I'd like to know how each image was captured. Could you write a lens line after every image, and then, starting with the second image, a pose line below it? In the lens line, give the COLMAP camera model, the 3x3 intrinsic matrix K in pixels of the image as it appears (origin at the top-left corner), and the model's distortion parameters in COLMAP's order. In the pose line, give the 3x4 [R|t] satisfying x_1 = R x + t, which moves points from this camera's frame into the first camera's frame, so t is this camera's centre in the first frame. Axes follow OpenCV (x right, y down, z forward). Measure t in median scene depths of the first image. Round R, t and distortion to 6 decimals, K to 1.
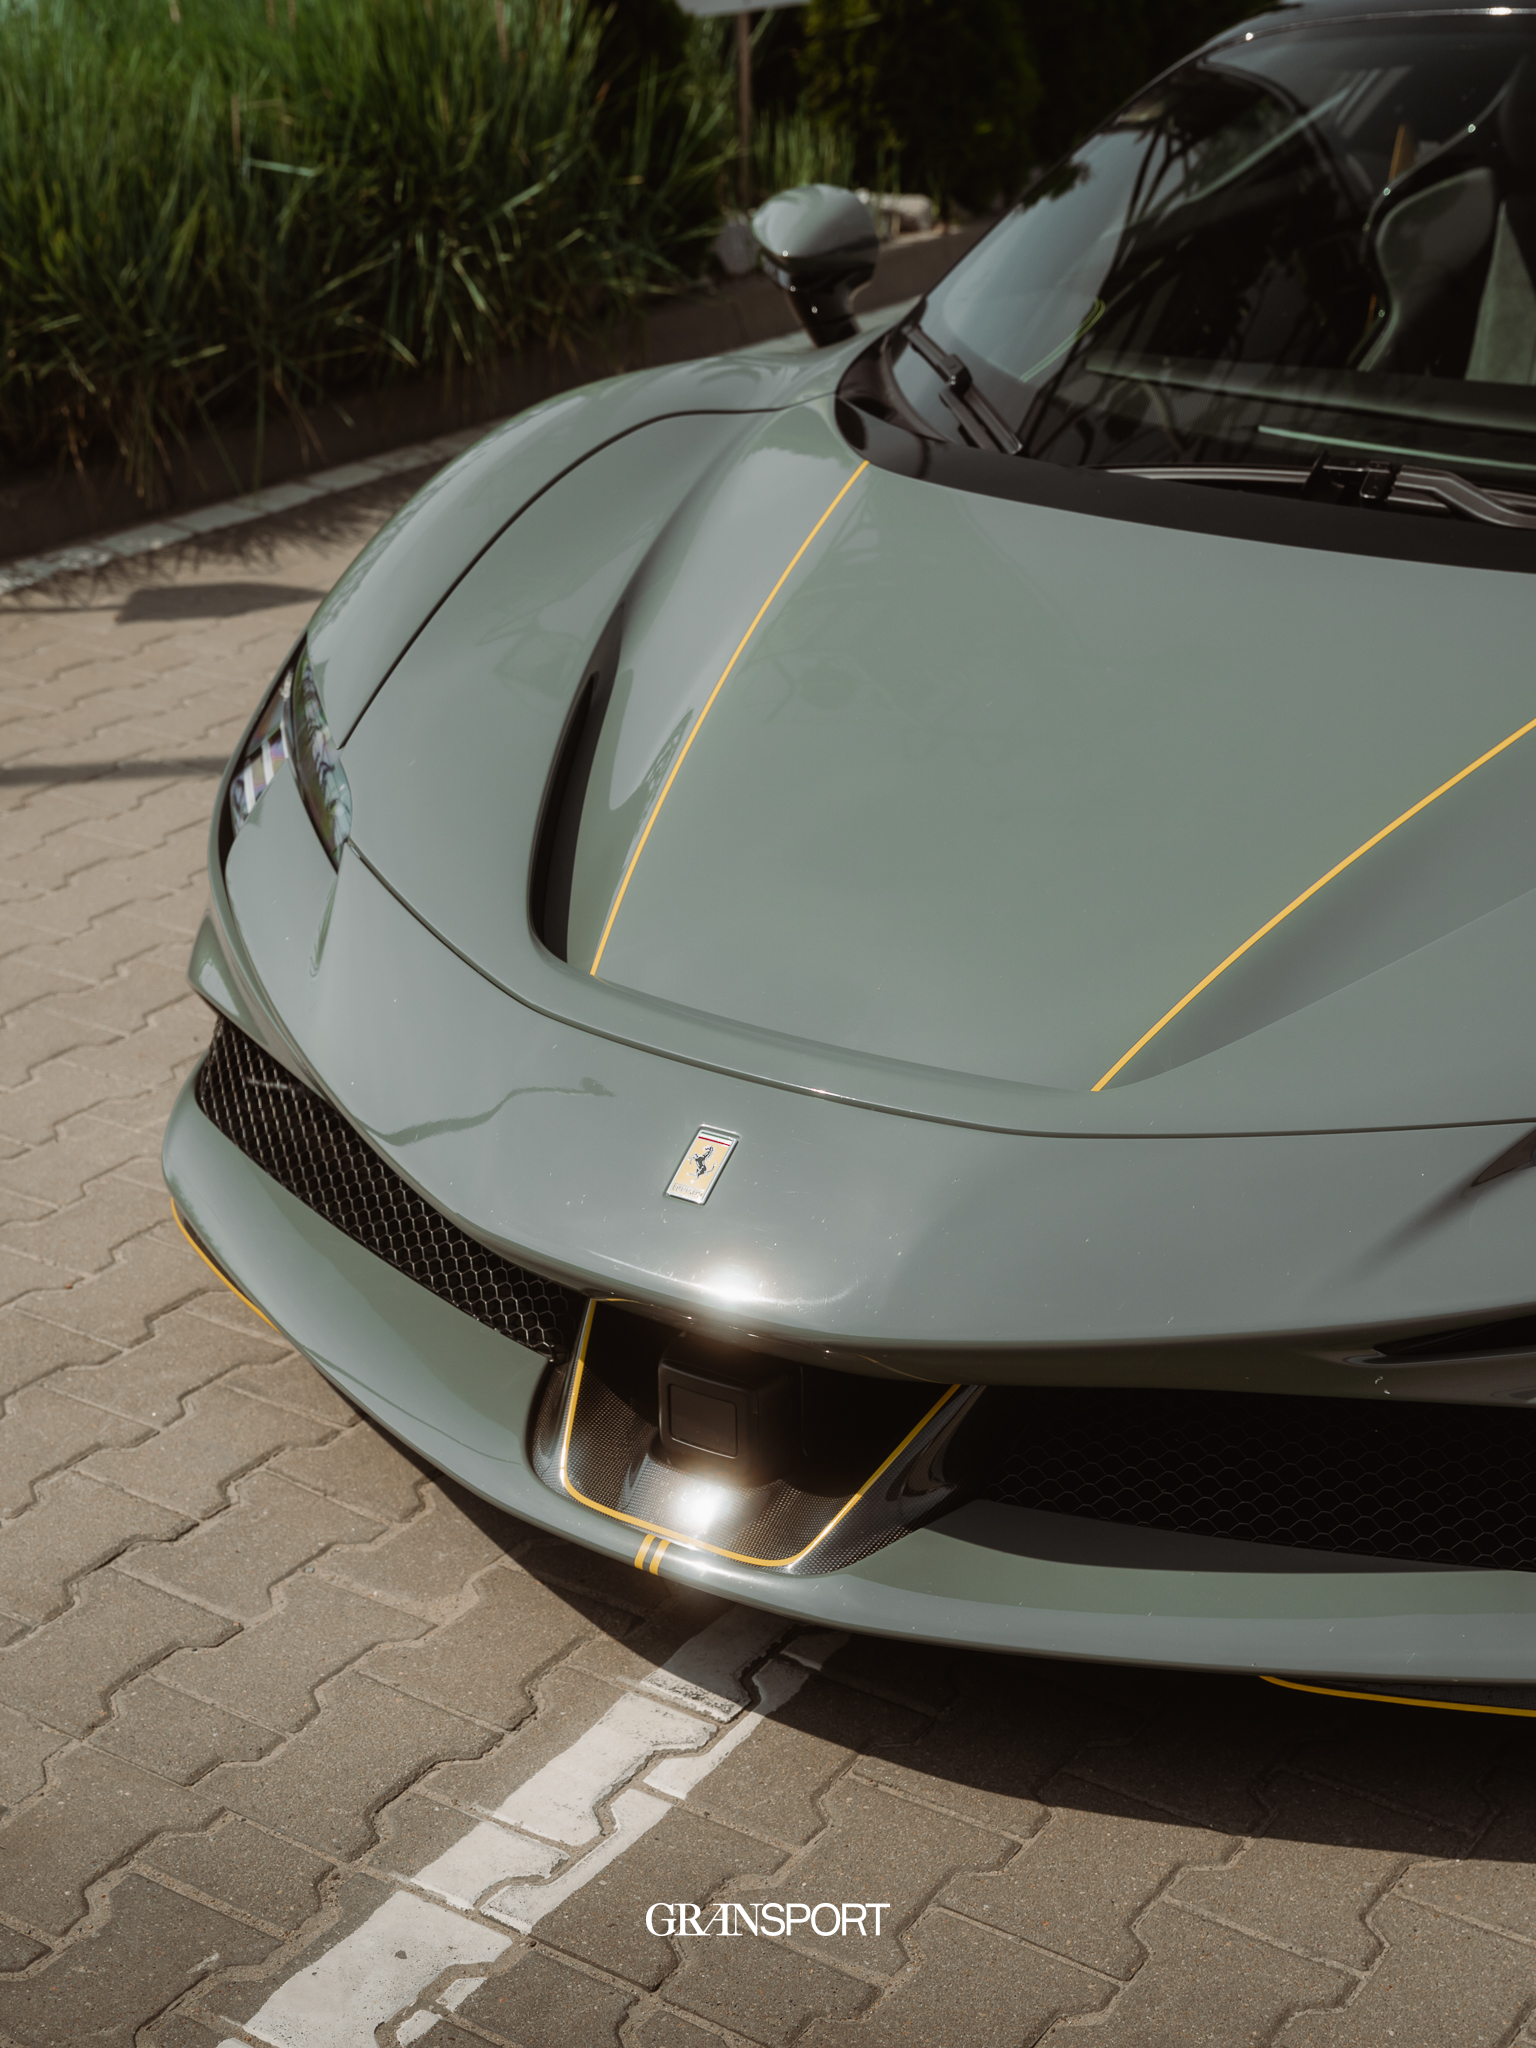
lens RADIAL K [[3246.6, 0, 757.8], [0, 3246.6, 1020.9], [0, 0, 1]] dist [0.002911, 0.000000]
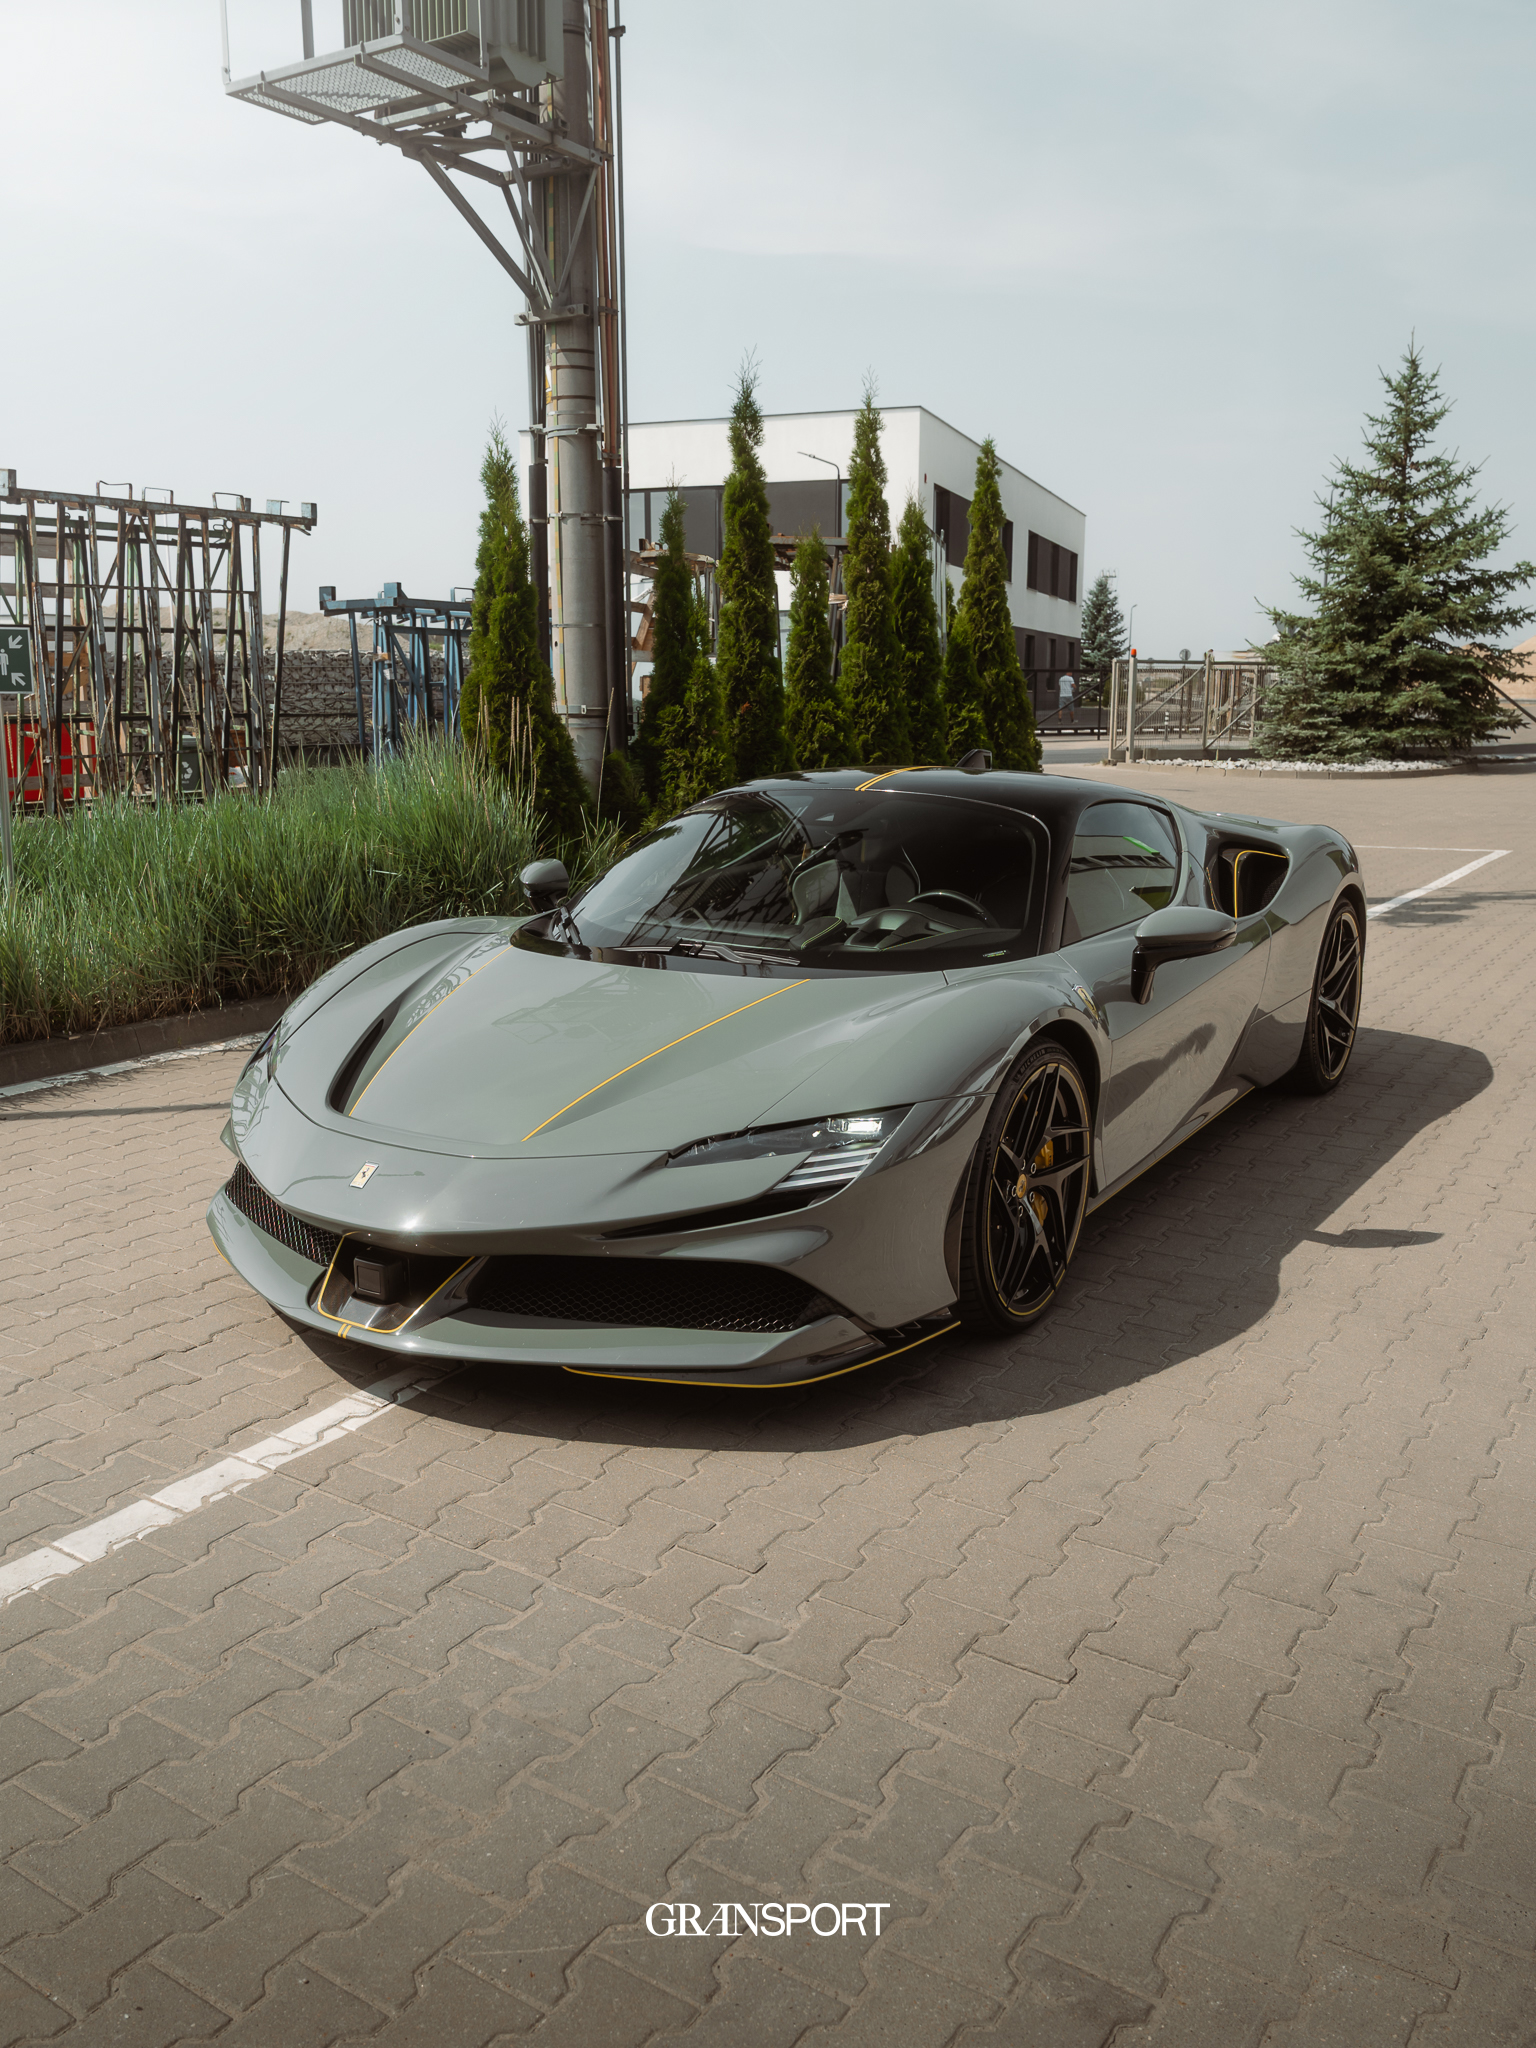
lens RADIAL K [[1563.7, 0, 773.1], [0, 1563.7, 1031.7], [0, 0, 1]] dist [-0.027372, -0.002235]
pose [[0.999624, 0.003723, 0.027150, 0.254730], [0.001389, 0.982572, -0.185877, 0.151577], [-0.027369, 0.185845, 0.982198, -0.244479]]
